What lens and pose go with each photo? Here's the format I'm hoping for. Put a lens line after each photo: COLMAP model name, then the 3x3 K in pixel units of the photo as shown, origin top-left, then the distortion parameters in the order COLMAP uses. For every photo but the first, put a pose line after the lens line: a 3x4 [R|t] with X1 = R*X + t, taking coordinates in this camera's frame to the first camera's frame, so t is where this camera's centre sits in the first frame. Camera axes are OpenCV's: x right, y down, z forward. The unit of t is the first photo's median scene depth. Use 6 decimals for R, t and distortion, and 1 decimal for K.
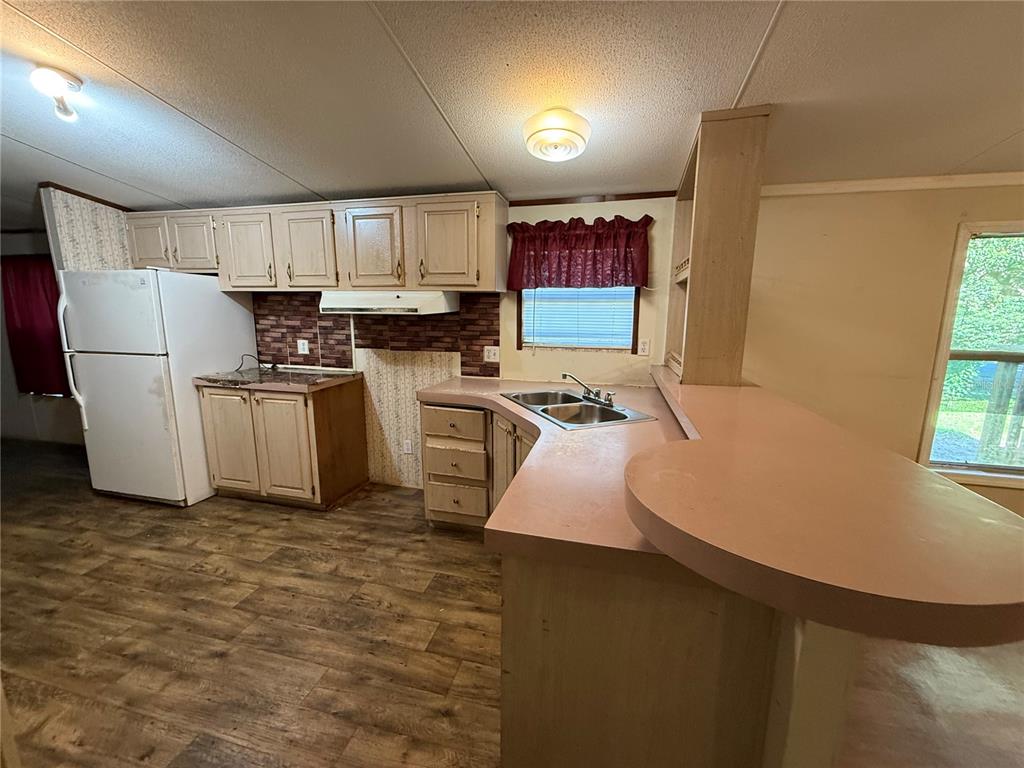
lens RADIAL K [[408.3, 0, 508.6], [0, 408.3, 384.3], [0, 0, 1]] dist [0.001017, 0.001664]
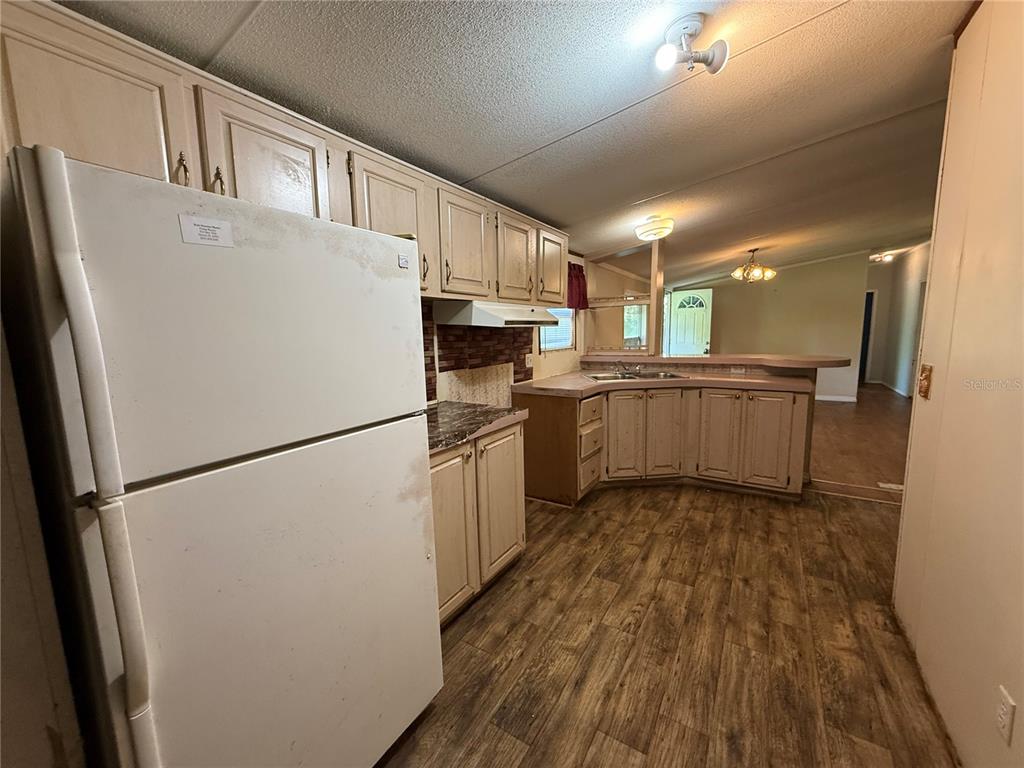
lens RADIAL K [[408.3, 0, 513.0], [0, 408.3, 383.9], [0, 0, 1]] dist [0.001017, 0.001664]
pose [[0.304009, -0.139396, 0.942416, -1.416003], [0.192571, 0.977808, 0.082511, -0.137334], [-0.933003, 0.156398, 0.324106, 0.803473]]
